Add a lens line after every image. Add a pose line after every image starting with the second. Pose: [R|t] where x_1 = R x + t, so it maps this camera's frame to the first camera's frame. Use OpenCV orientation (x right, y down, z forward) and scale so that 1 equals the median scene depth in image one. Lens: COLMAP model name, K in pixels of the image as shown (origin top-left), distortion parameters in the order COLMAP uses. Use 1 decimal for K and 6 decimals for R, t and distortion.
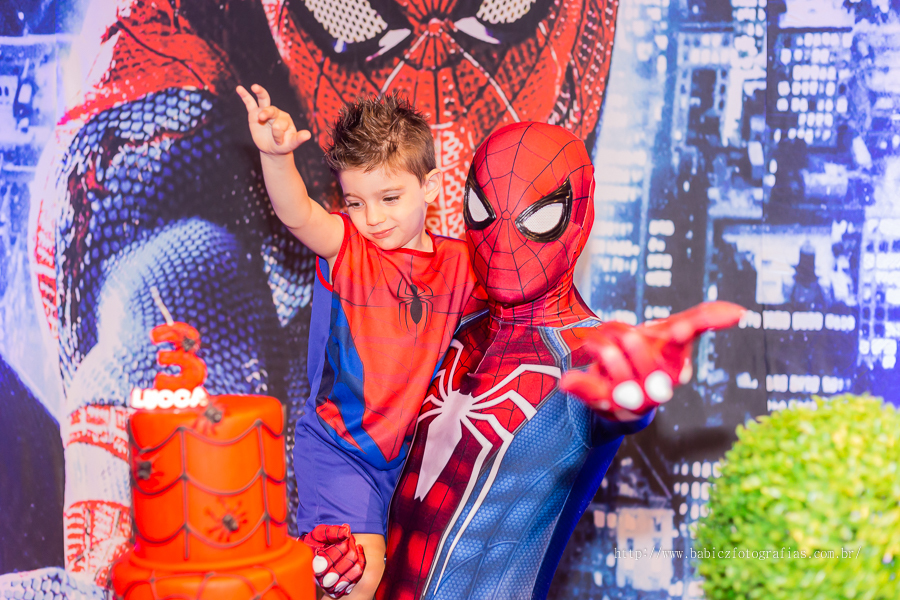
lens RADIAL K [[1340.0, 0, 448.2], [0, 1340.0, 299.9], [0, 0, 1]] dist [0.007998, 0.000000]
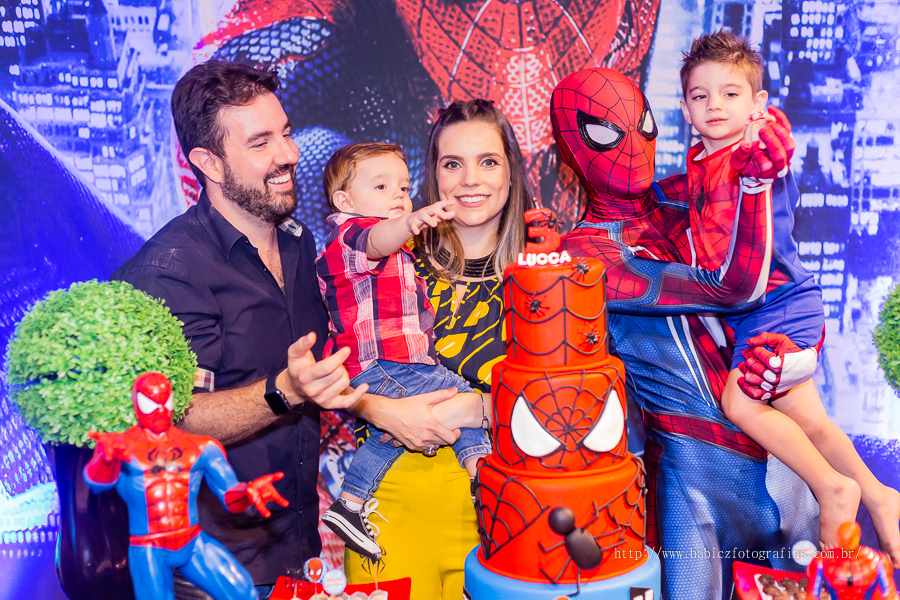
lens RADIAL K [[1340.0, 0, 449.8], [0, 1340.0, 303.6], [0, 0, 1]] dist [0.007998, 0.000000]
pose [[0.988432, -0.034866, 0.147602, -0.264555], [0.022372, 0.996089, 0.085477, -0.003124], [-0.150005, -0.081186, 0.985346, -0.229699]]
